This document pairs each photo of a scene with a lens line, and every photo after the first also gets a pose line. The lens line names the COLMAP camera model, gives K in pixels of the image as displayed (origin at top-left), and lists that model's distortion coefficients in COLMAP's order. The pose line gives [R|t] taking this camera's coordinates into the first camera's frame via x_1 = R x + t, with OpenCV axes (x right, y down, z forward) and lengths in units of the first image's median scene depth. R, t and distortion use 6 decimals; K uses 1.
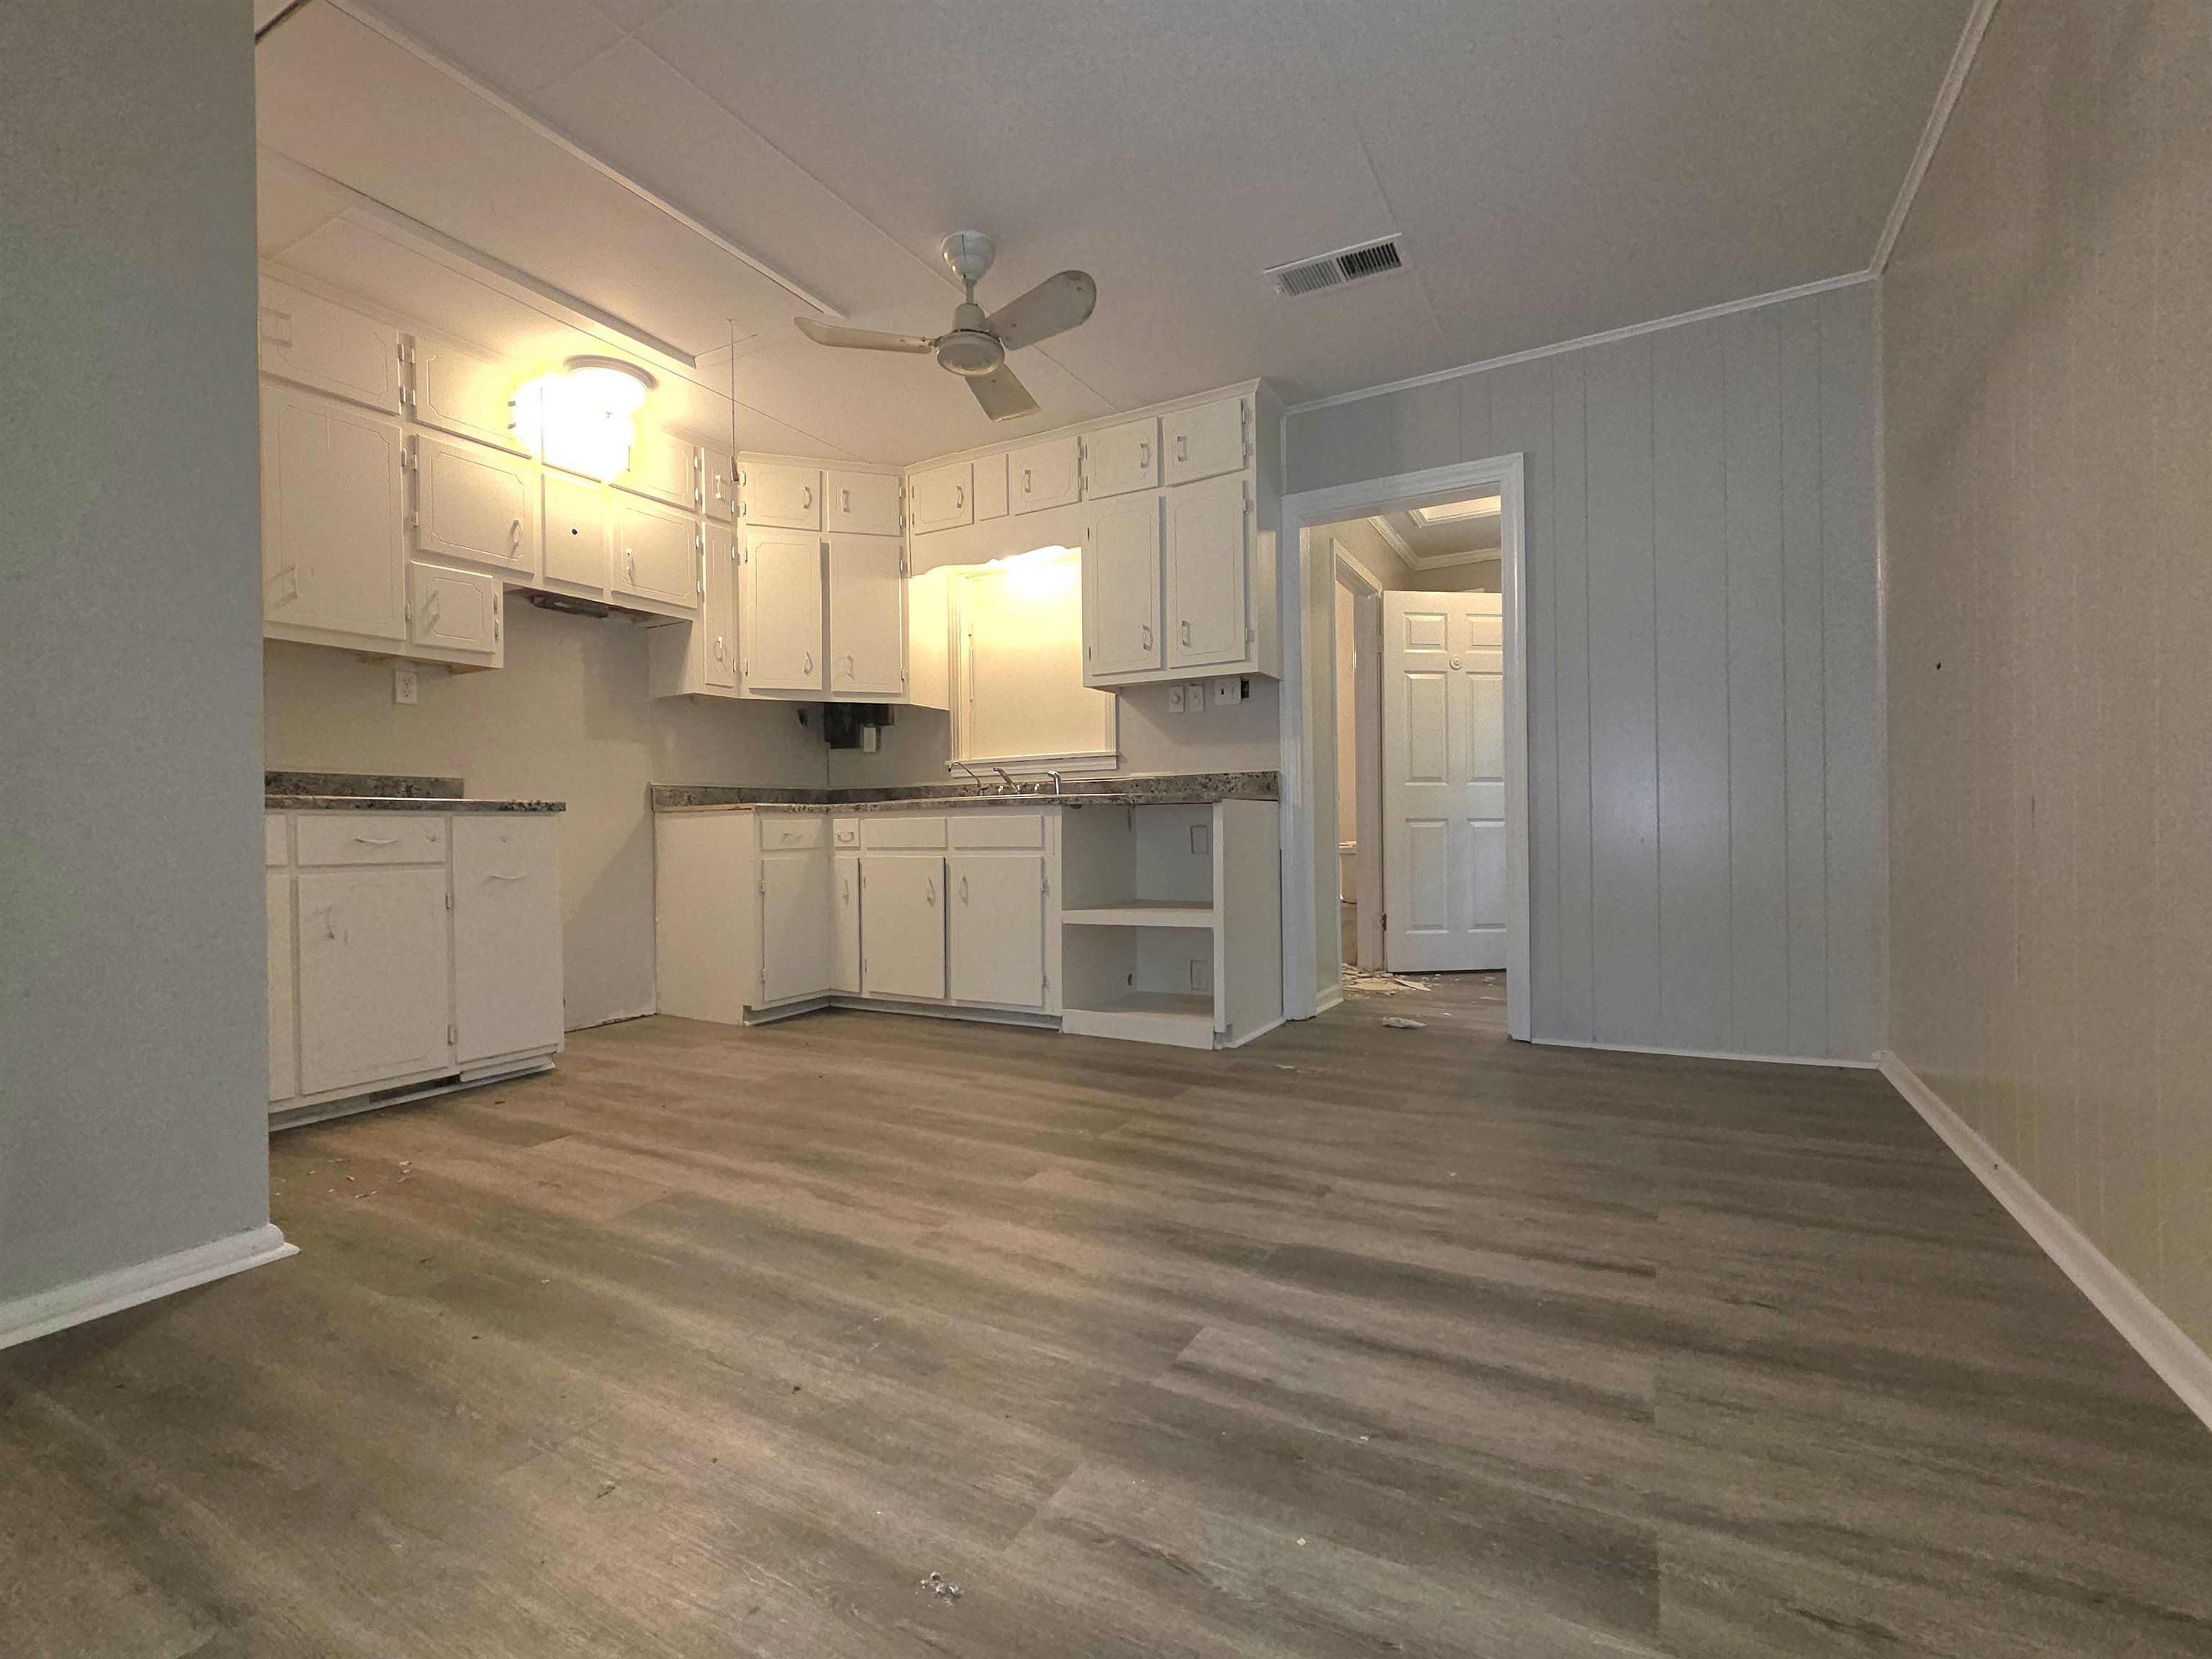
lens RADIAL K [[973.5, 0, 1108.5], [0, 973.5, 827.9], [0, 0, 1]] dist [0.005662, 0.000252]
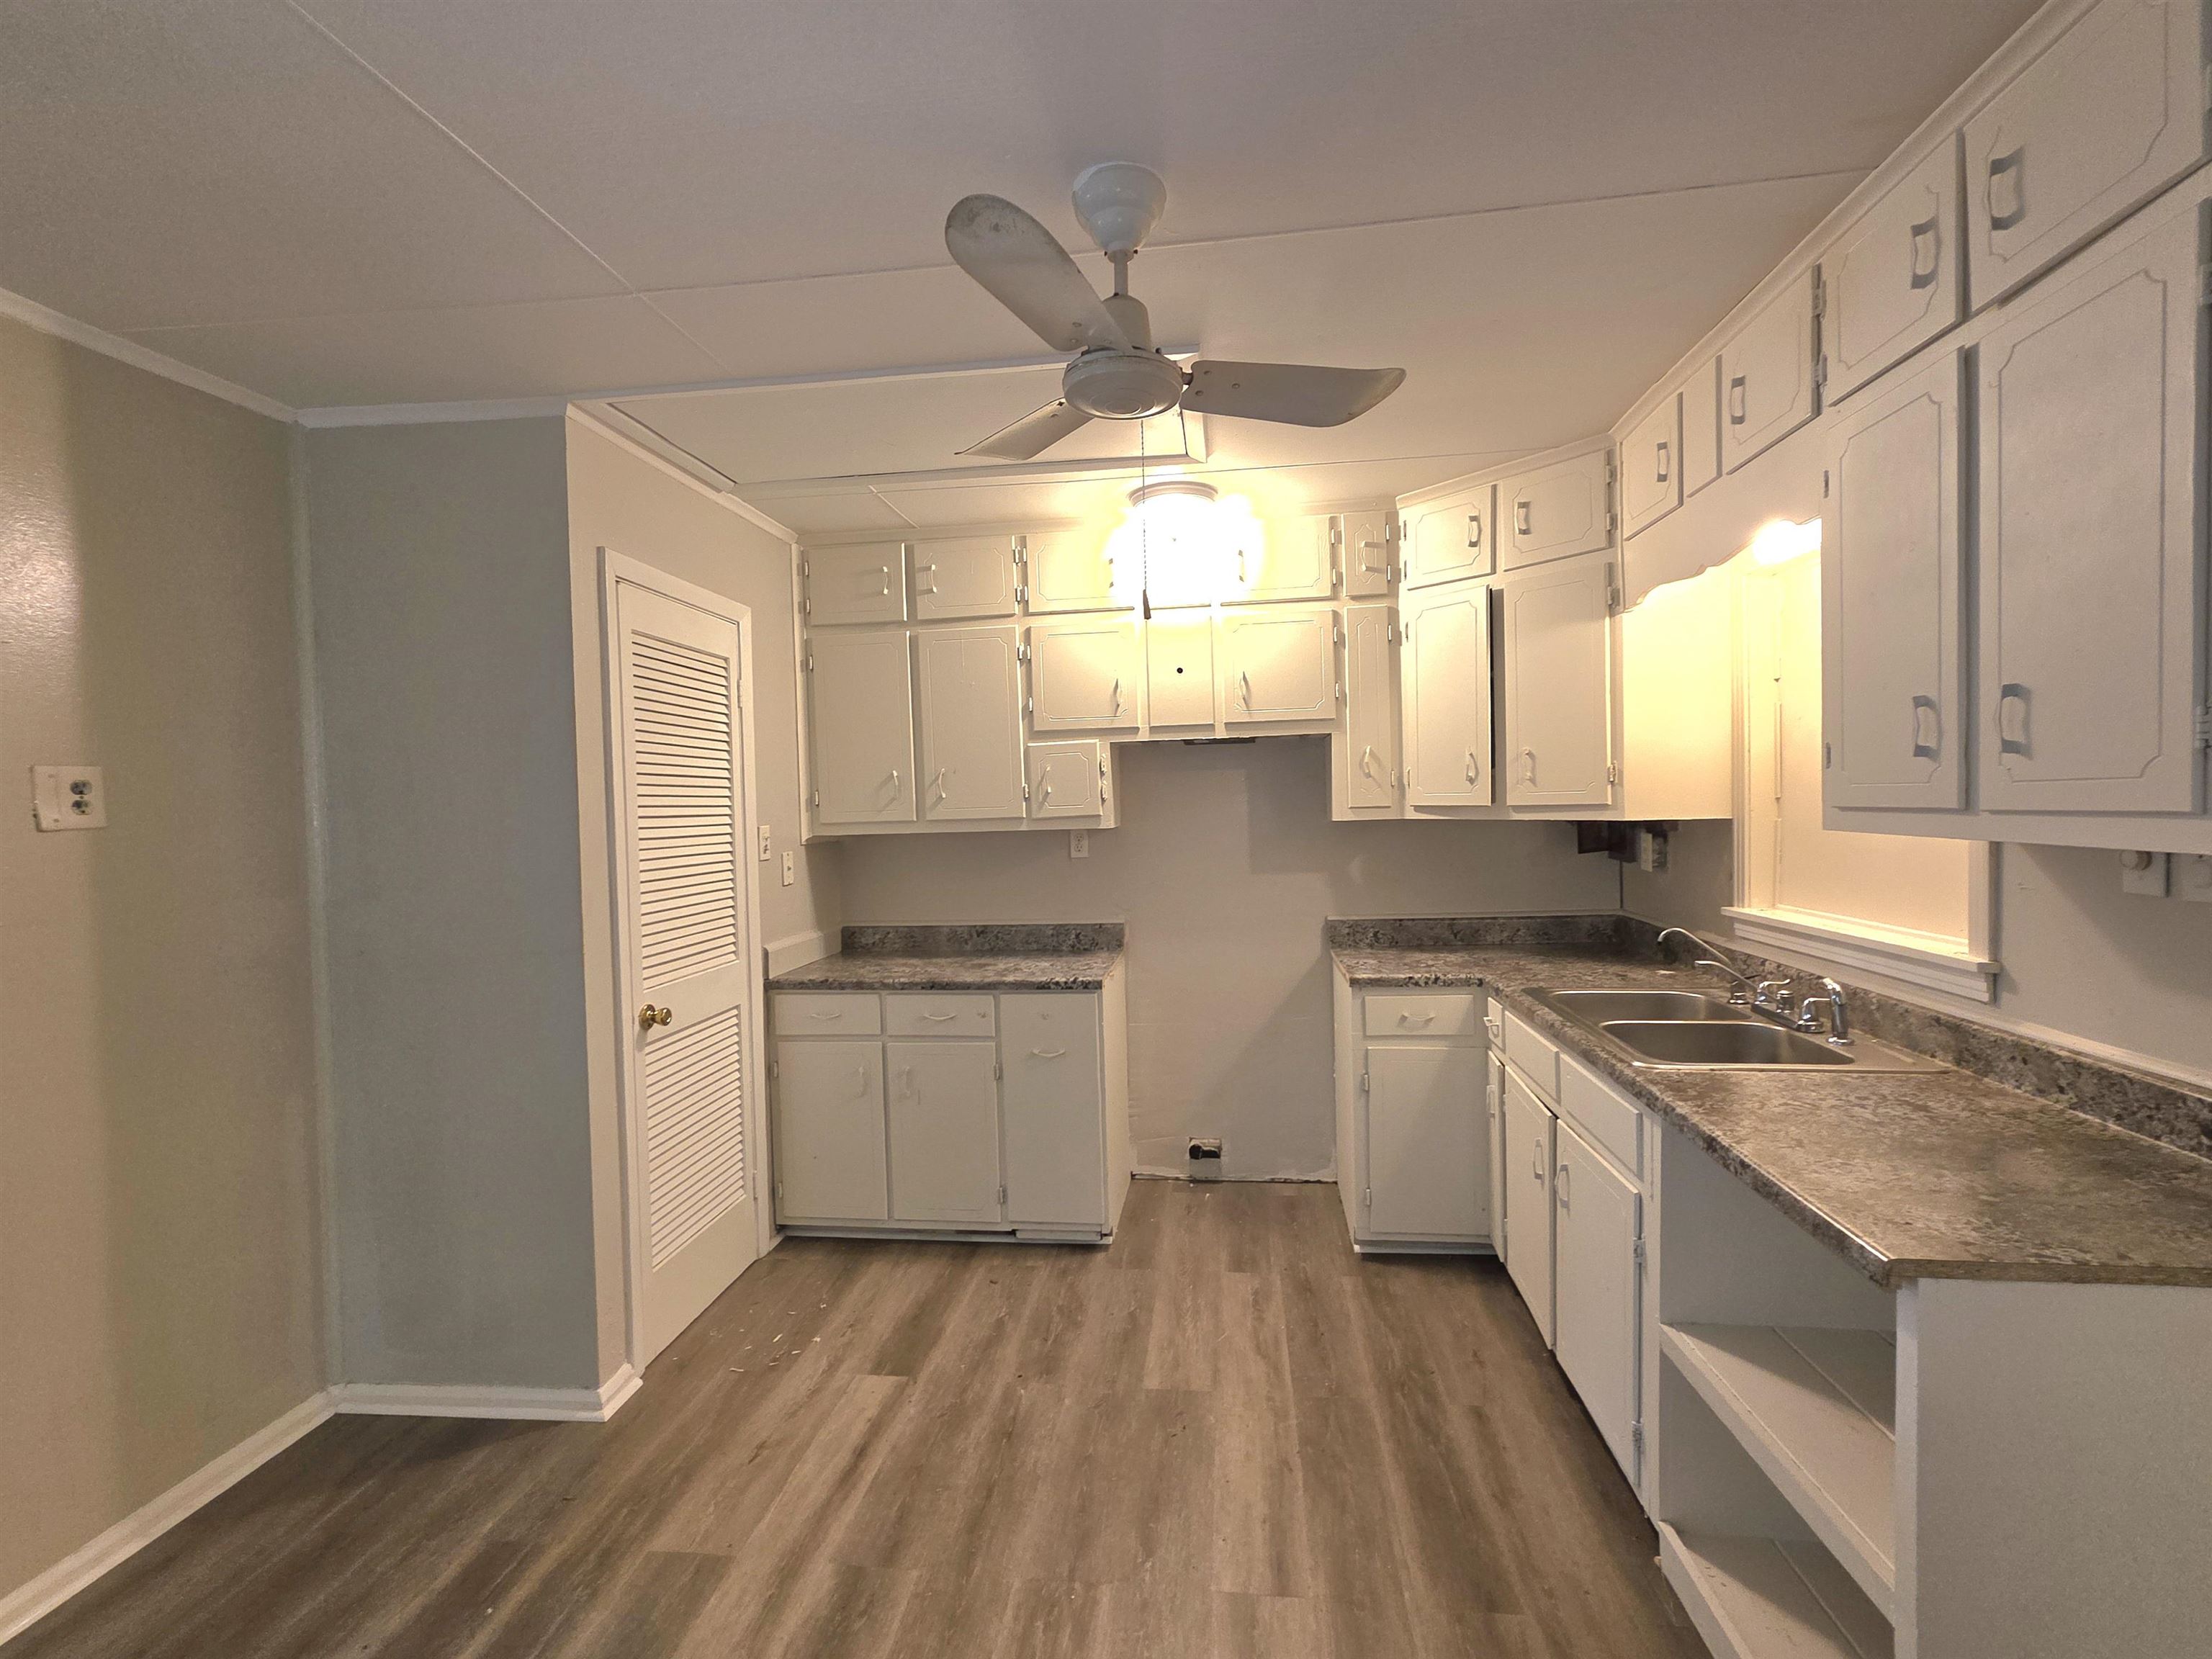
lens RADIAL K [[973.5, 0, 1111.8], [0, 973.5, 838.4], [0, 0, 1]] dist [0.005662, 0.000252]
pose [[0.381634, 0.033831, -0.923694, 0.301161], [0.024385, 0.998614, 0.046651, -0.192613], [0.923992, -0.040328, 0.380280, 0.593791]]
